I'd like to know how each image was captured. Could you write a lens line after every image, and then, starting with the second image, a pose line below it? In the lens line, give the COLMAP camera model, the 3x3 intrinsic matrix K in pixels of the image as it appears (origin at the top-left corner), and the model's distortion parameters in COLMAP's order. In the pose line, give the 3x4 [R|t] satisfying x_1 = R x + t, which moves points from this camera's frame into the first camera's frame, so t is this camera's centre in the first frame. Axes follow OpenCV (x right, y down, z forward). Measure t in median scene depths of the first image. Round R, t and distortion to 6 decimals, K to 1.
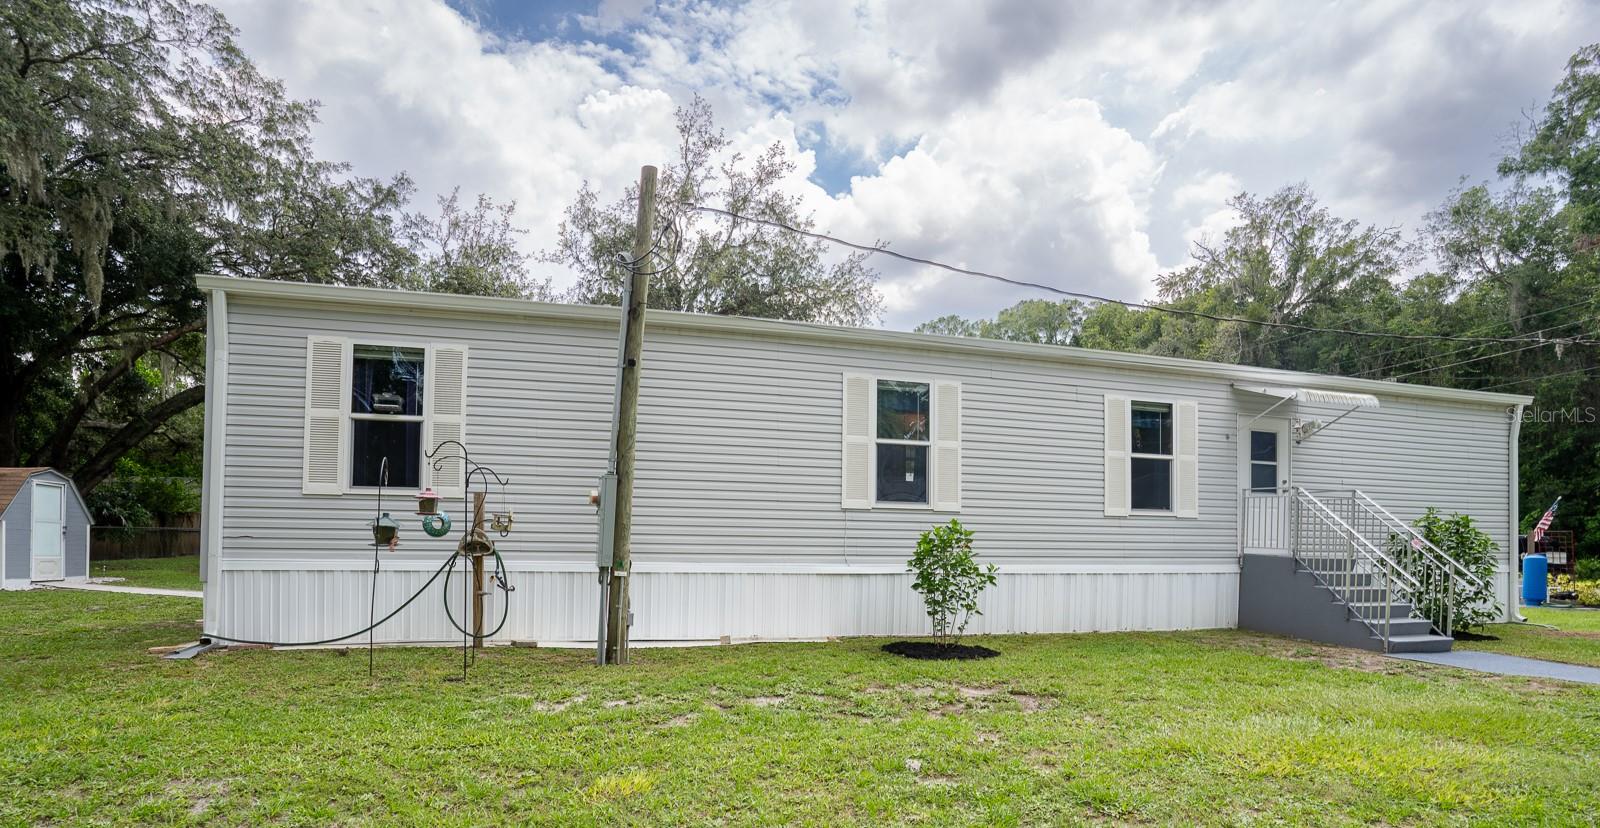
lens RADIAL K [[2058.8, 0, 800.0], [0, 2058.8, 414.0], [0, 0, 1]] dist [-0.001070, 0.013913]
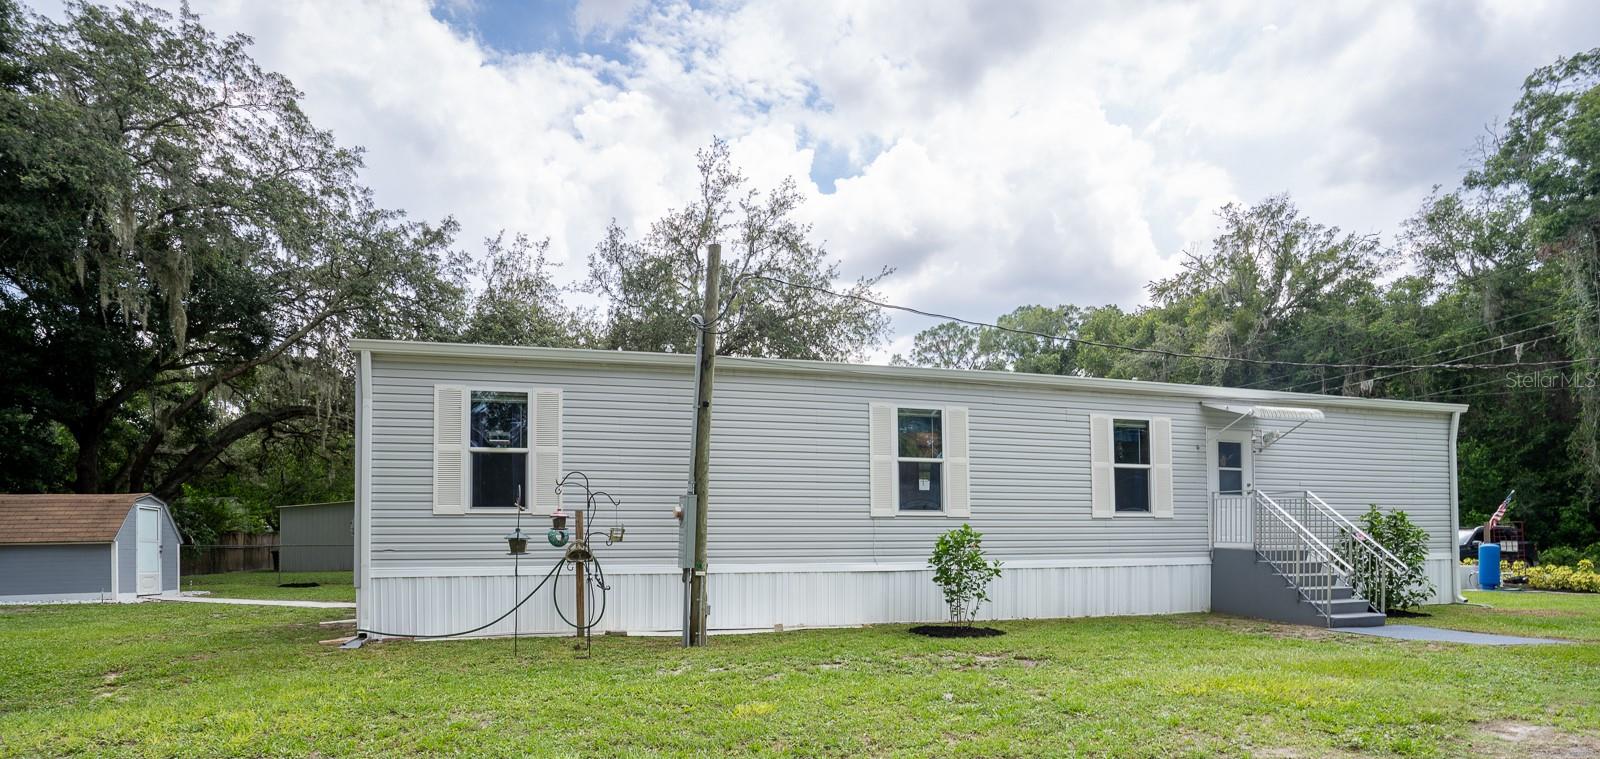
lens RADIAL K [[2119.9, 0, 777.9], [0, 2119.9, 381.1], [0, 0, 1]] dist [0.006863, 0.000244]
pose [[0.999742, -0.021439, -0.007436, -0.013753], [0.021316, 0.999640, -0.016307, -0.008354], [0.007783, 0.016144, 0.999839, -0.140615]]
